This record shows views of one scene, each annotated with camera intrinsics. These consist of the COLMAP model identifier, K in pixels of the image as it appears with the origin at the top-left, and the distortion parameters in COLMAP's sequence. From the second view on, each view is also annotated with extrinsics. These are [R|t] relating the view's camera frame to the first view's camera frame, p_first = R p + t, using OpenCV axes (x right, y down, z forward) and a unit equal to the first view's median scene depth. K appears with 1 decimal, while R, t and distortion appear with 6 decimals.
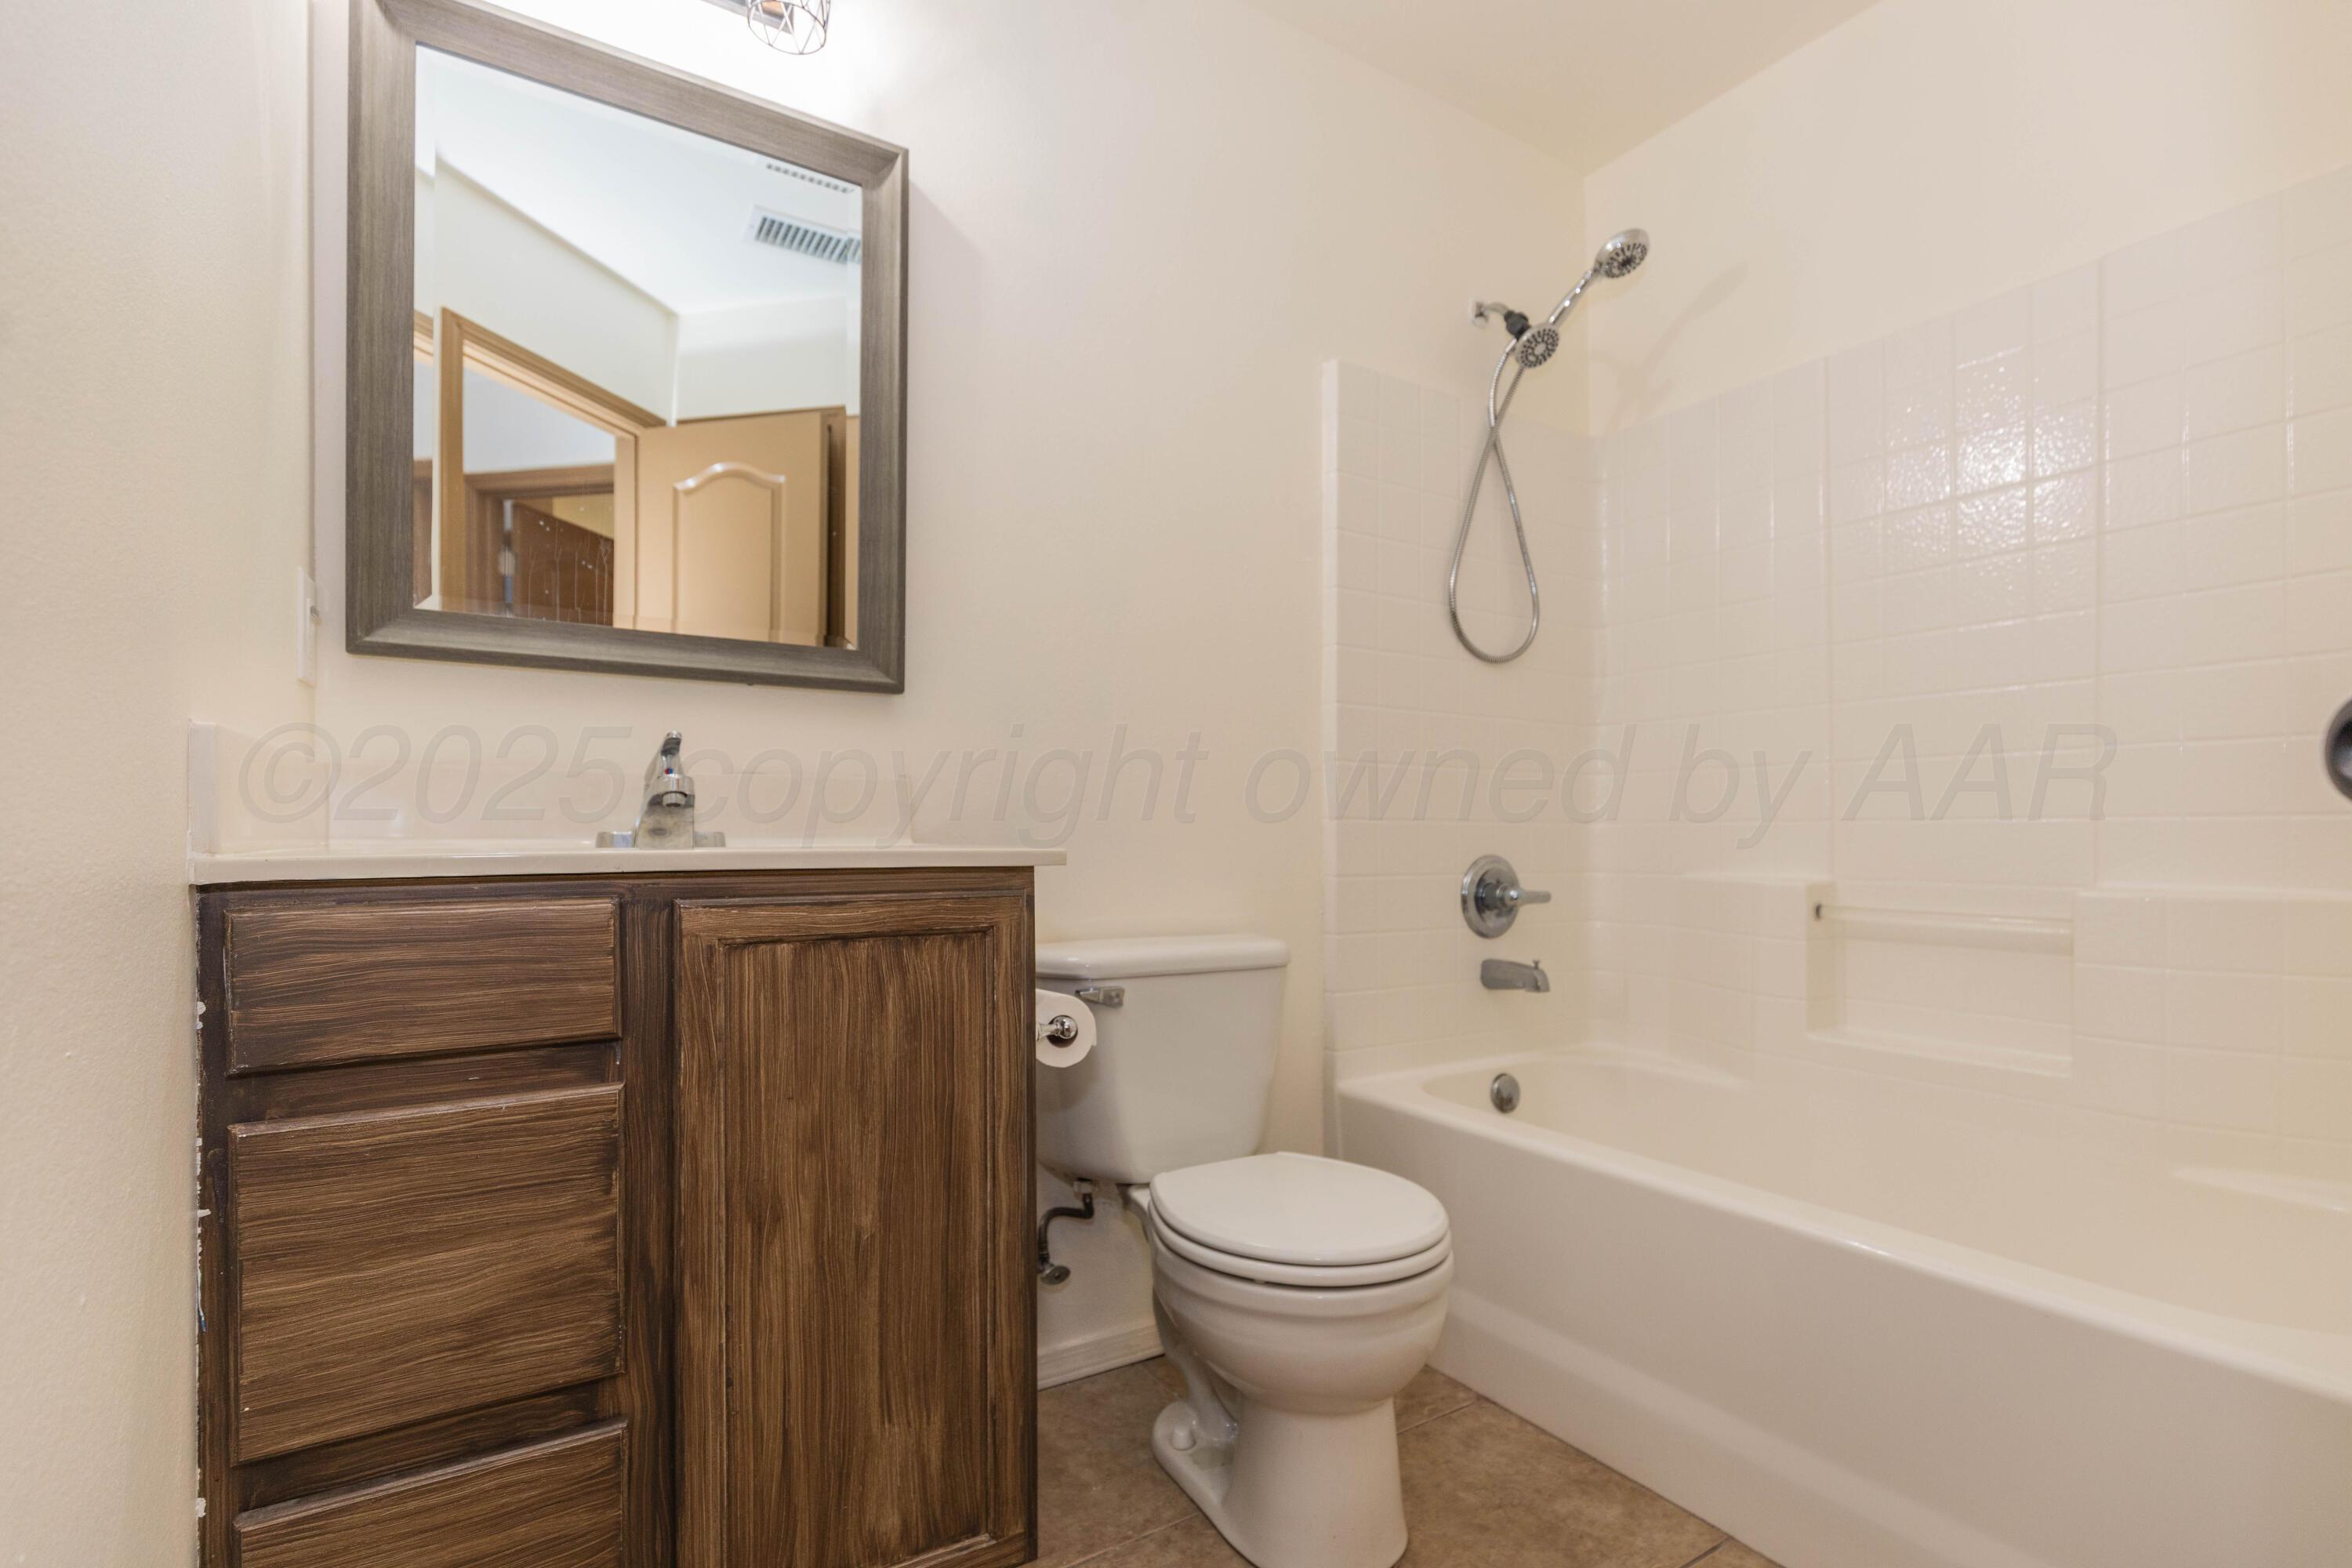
lens RADIAL K [[1082.8, 0, 1178.0], [0, 1082.8, 799.2], [0, 0, 1]] dist [0.002221, -0.000158]
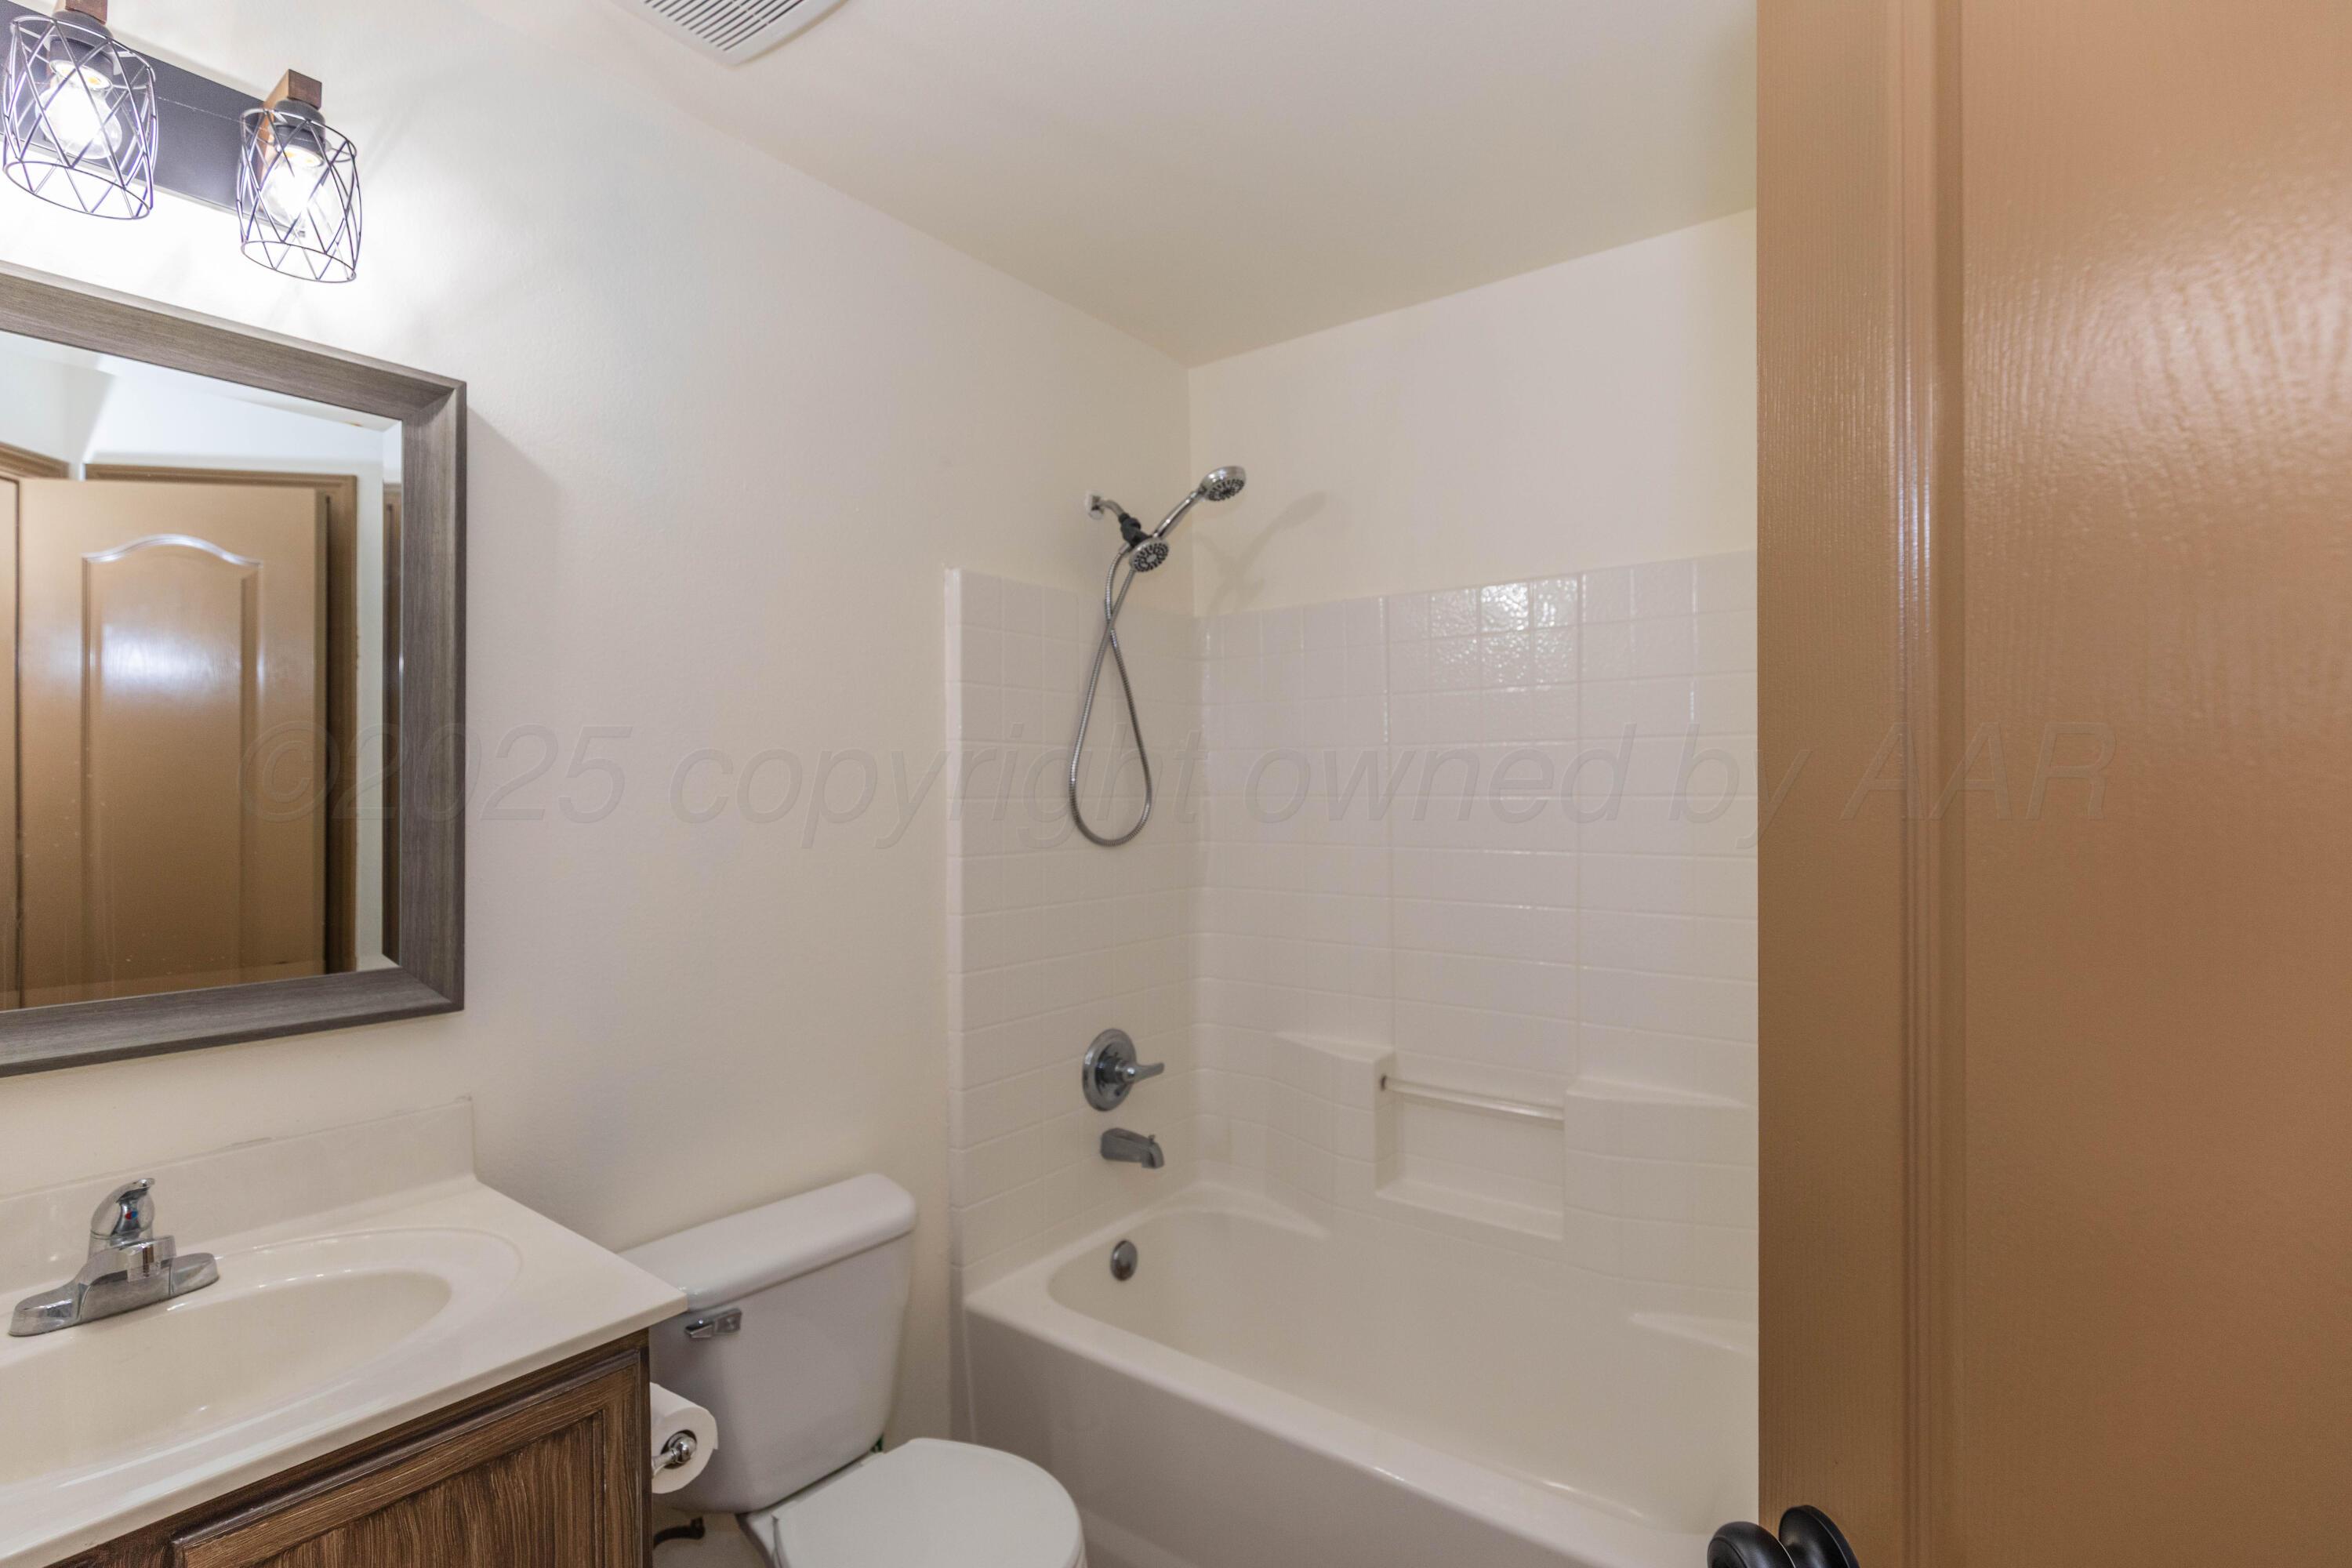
lens RADIAL K [[1101.0, 0, 1188.5], [0, 1101.0, 786.8], [0, 0, 1]] dist [-0.000832, -0.000697]
pose [[0.934166, -0.006186, 0.356786, -0.019155], [0.005601, 0.999981, 0.002674, -0.210379], [-0.356796, -0.000500, 0.934182, -0.019995]]
